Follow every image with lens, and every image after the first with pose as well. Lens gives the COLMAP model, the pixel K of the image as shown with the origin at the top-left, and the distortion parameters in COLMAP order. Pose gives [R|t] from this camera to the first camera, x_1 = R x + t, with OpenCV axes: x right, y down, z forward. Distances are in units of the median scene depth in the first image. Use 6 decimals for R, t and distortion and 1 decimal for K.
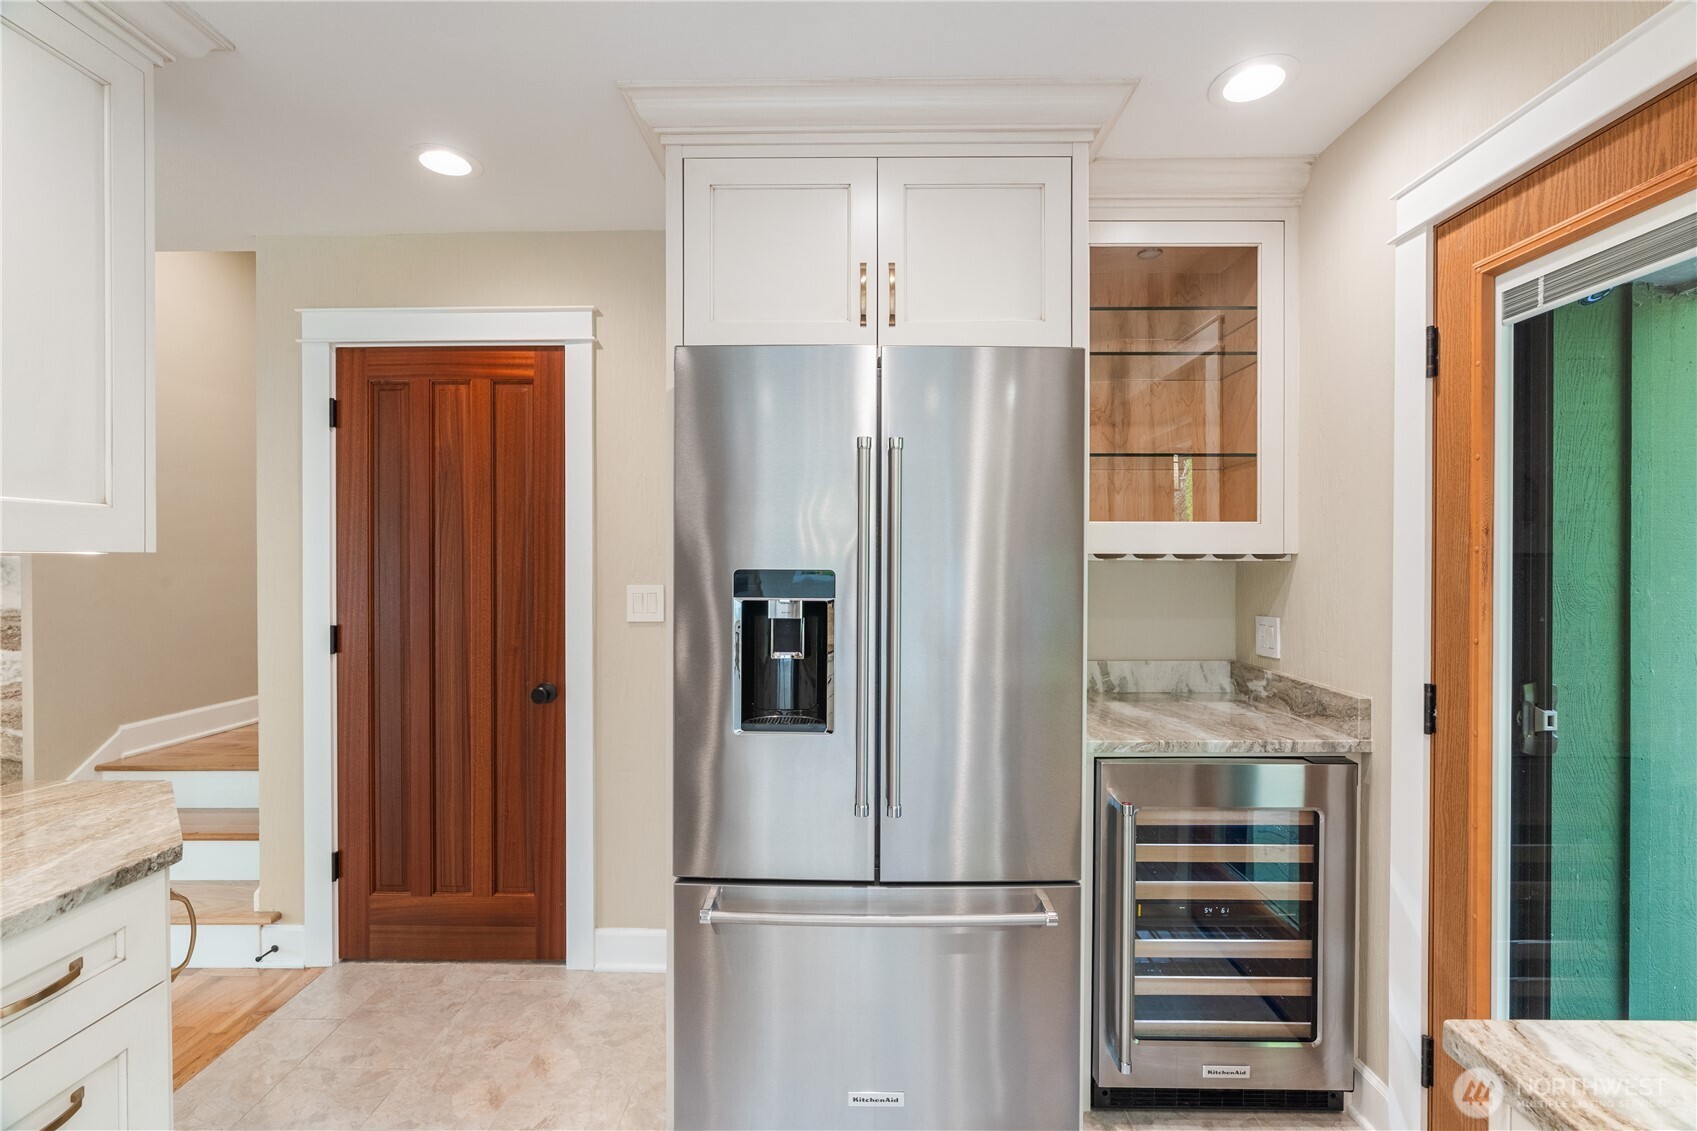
lens RADIAL K [[765.2, 0, 850.2], [0, 765.2, 565.8], [0, 0, 1]] dist [-0.003122, 0.001852]
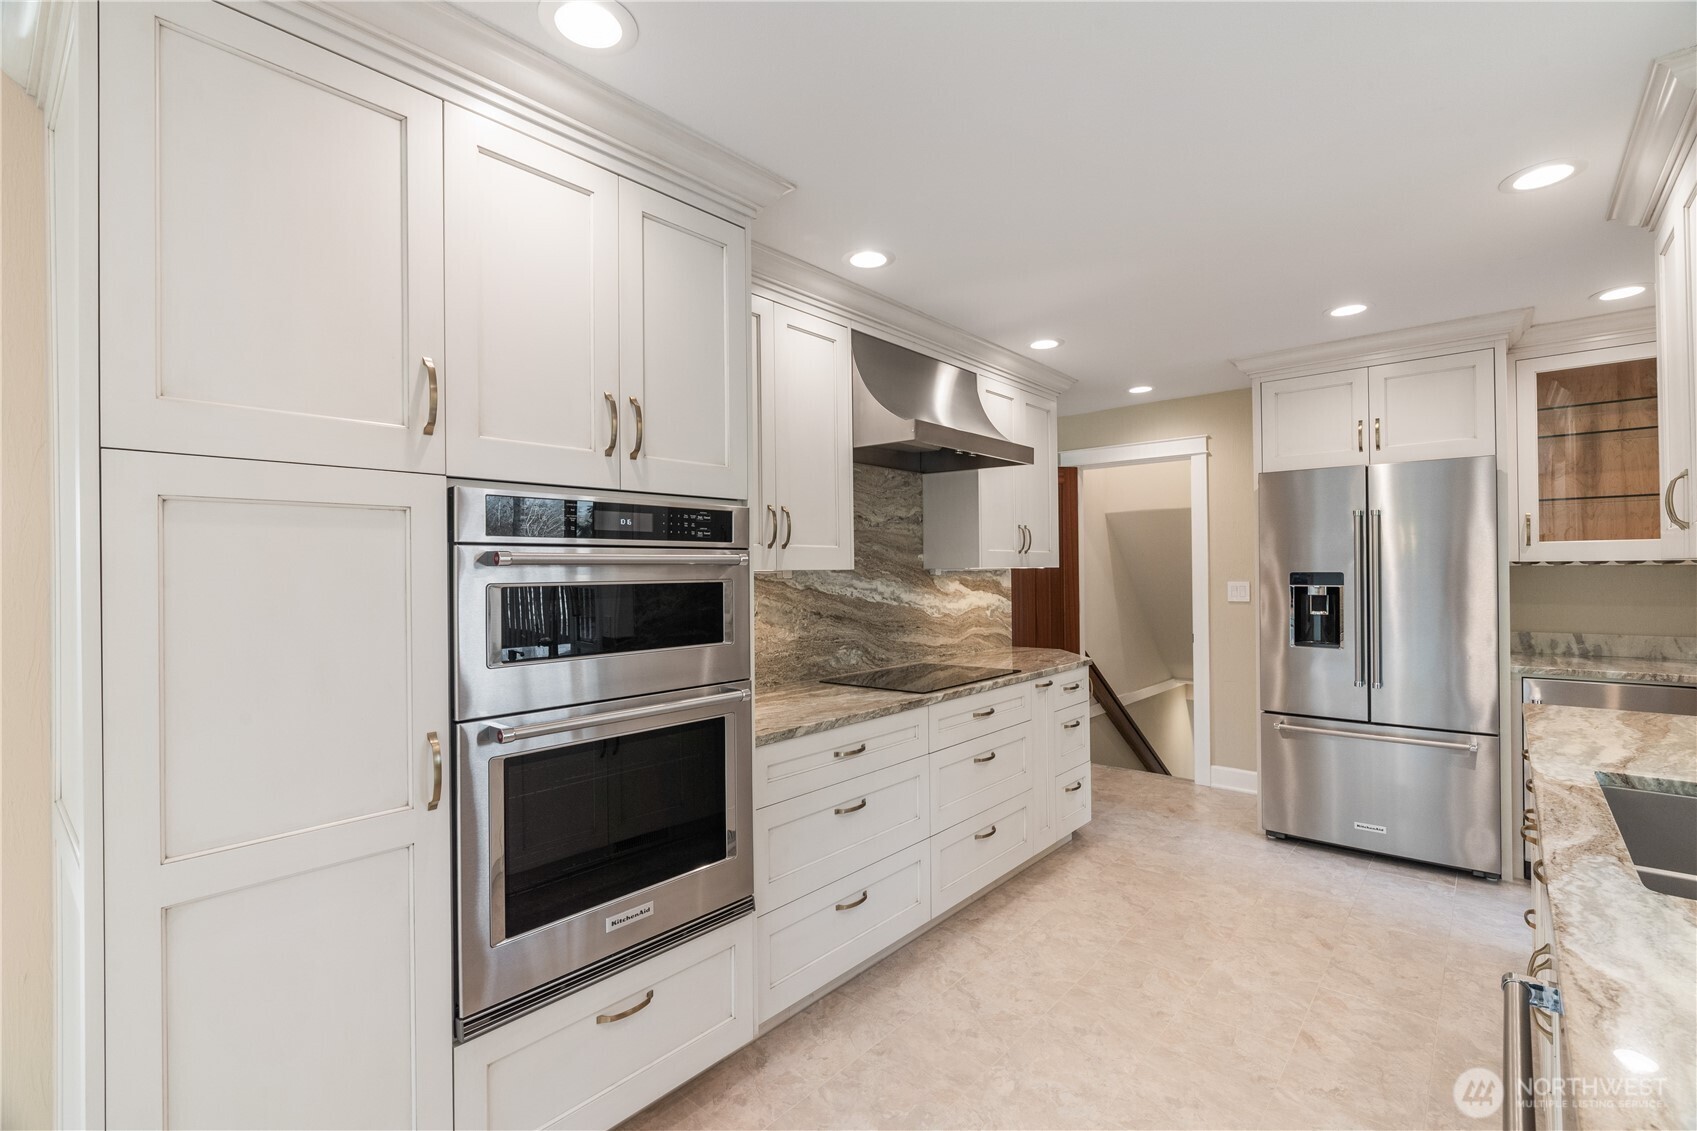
lens RADIAL K [[765.2, 0, 853.4], [0, 765.2, 564.4], [0, 0, 1]] dist [-0.003122, 0.001852]
pose [[0.770561, -0.012832, -0.637237, 0.273277], [0.007055, 0.999908, -0.011603, -0.001256], [0.637327, 0.004445, 0.770581, -1.440048]]
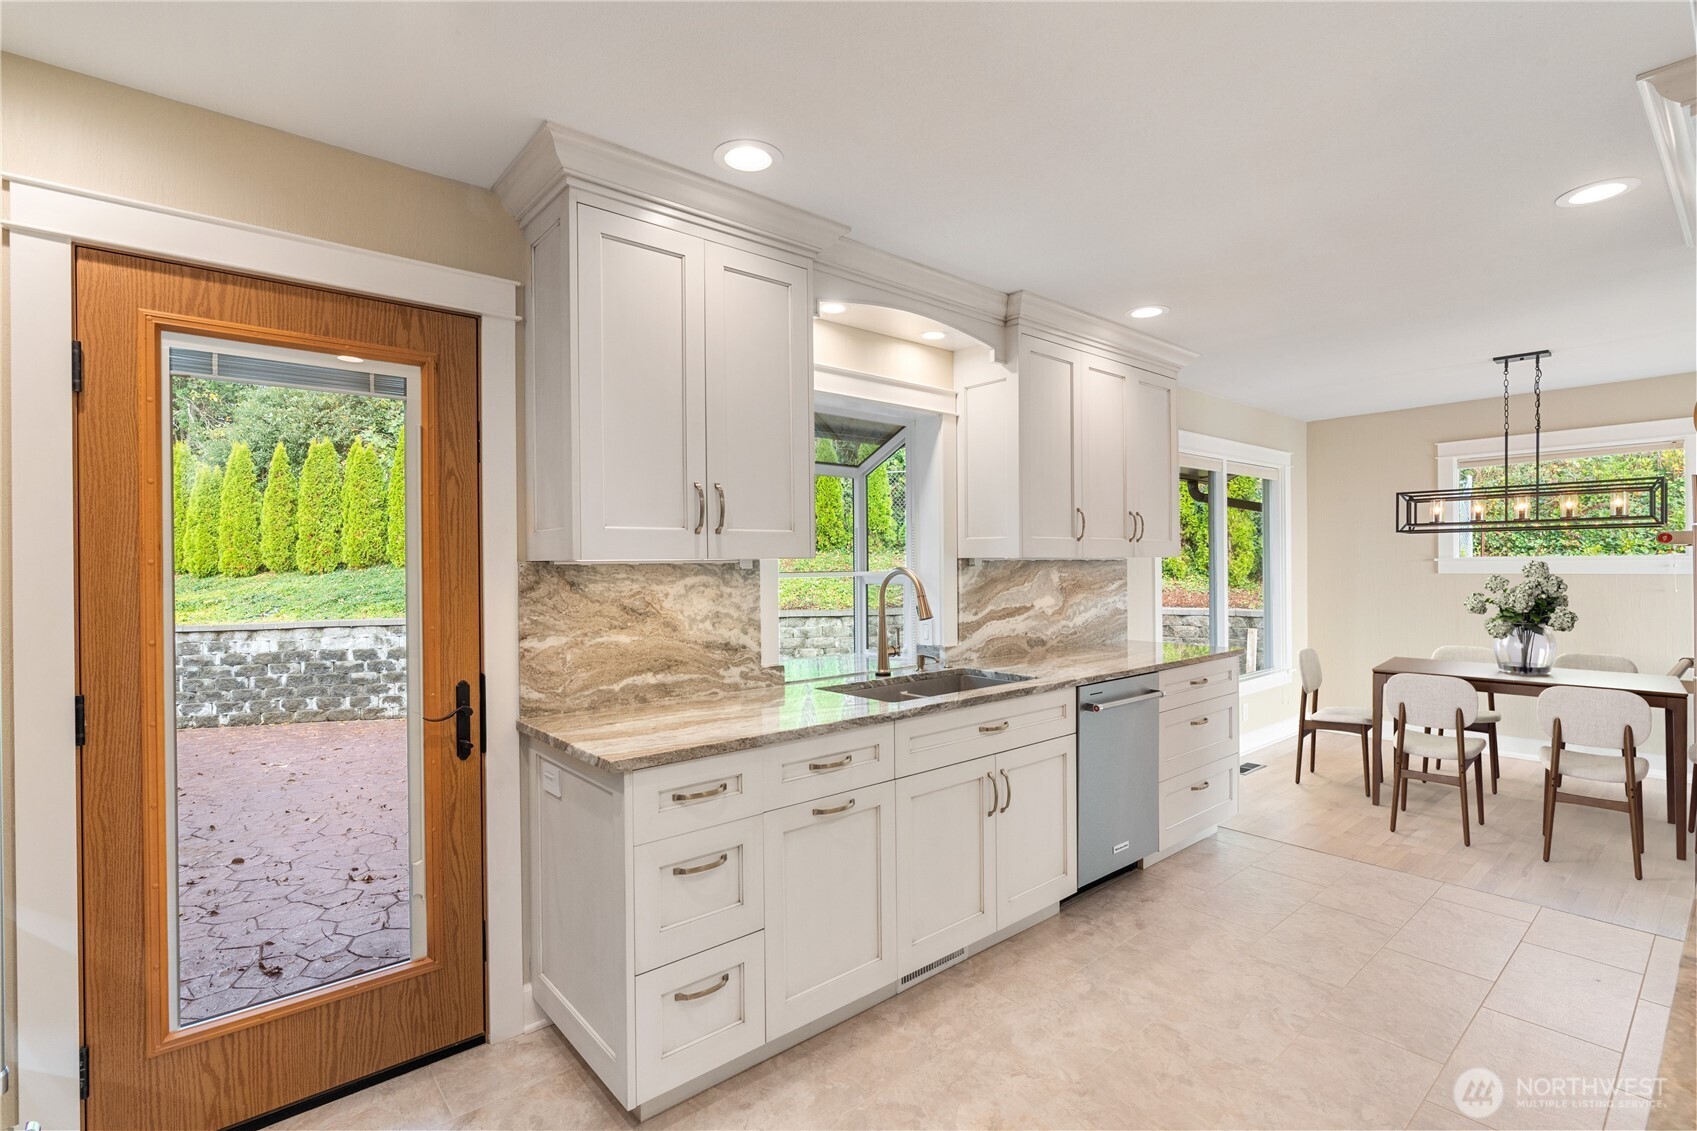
lens RADIAL K [[781.8, 0, 847.7], [0, 781.8, 568.2], [0, 0, 1]] dist [-0.005328, -0.000225]
pose [[-0.655960, -0.002543, 0.754791, -0.625192], [0.010891, 0.999858, 0.012833, -0.014722], [-0.754717, 0.016639, -0.655840, 0.830155]]
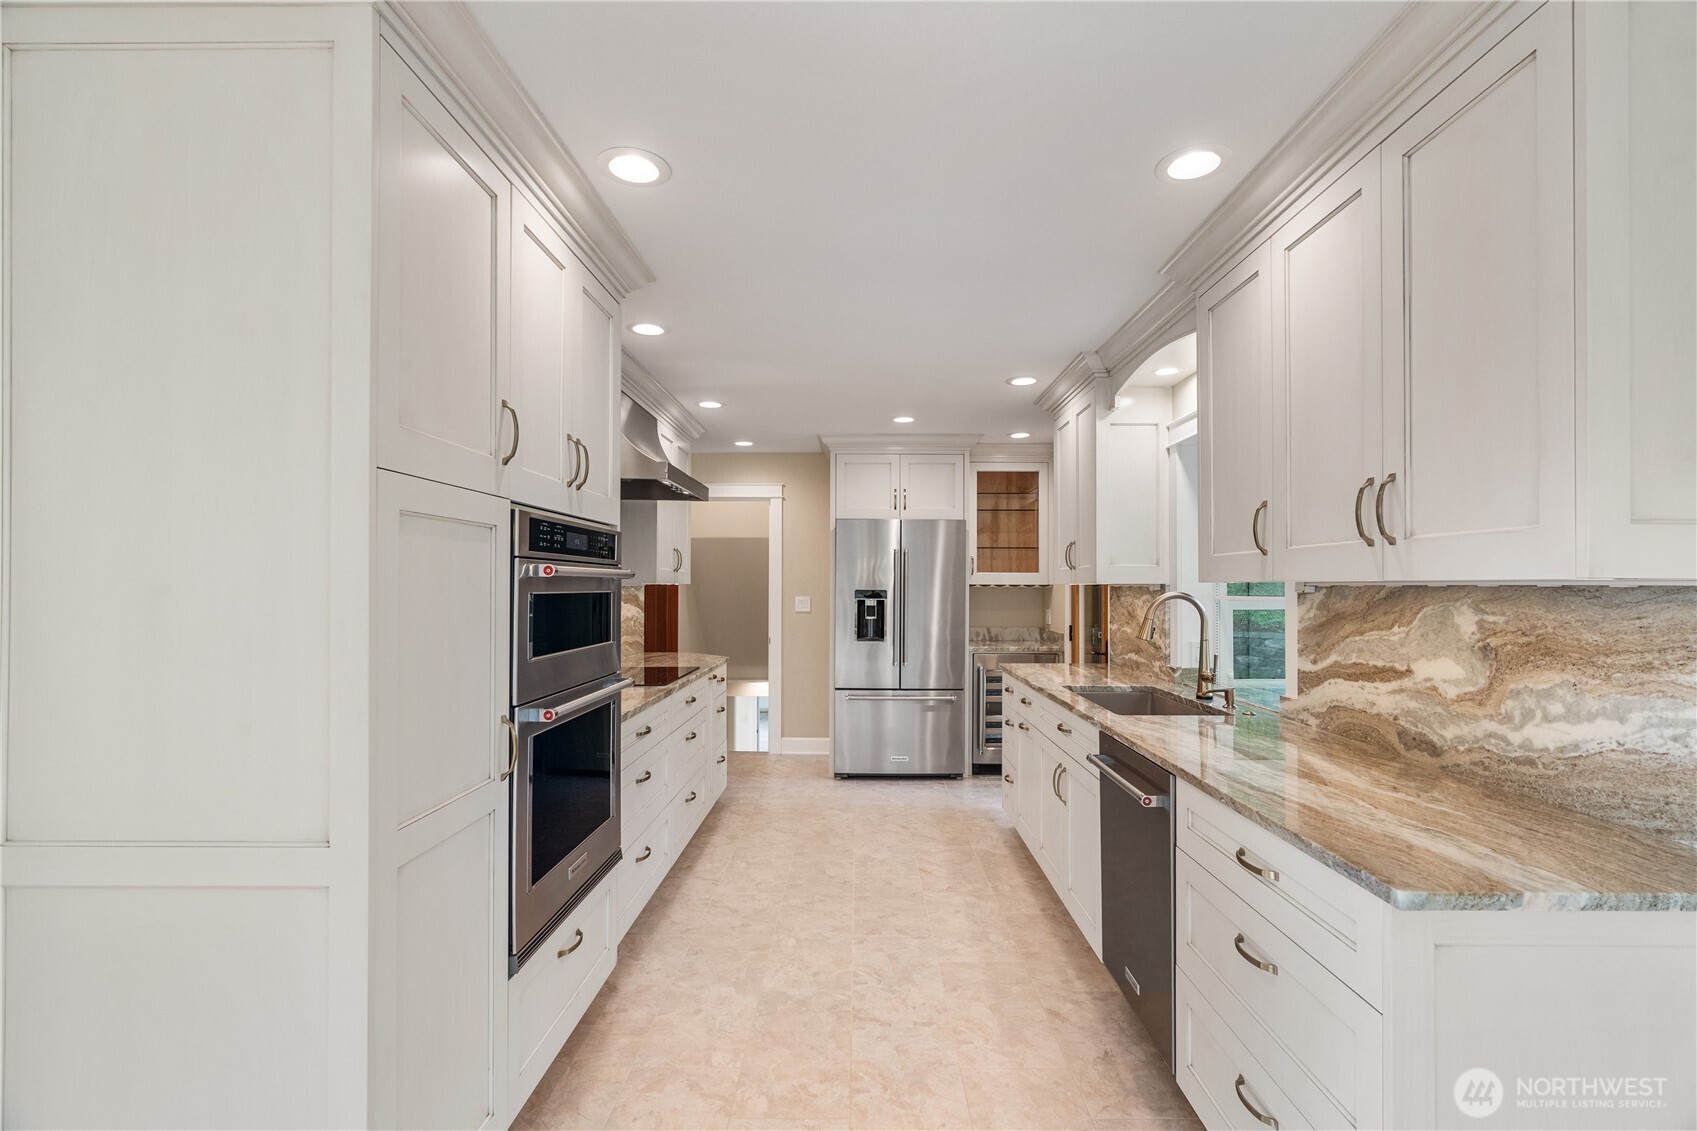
lens RADIAL K [[765.2, 0, 865.7], [0, 765.2, 578.1], [0, 0, 1]] dist [-0.003122, 0.001852]
pose [[0.999856, 0.002986, 0.016720, -0.154817], [-0.002726, 0.999875, -0.015588, 0.005325], [-0.016765, 0.015540, 0.999739, -2.080501]]
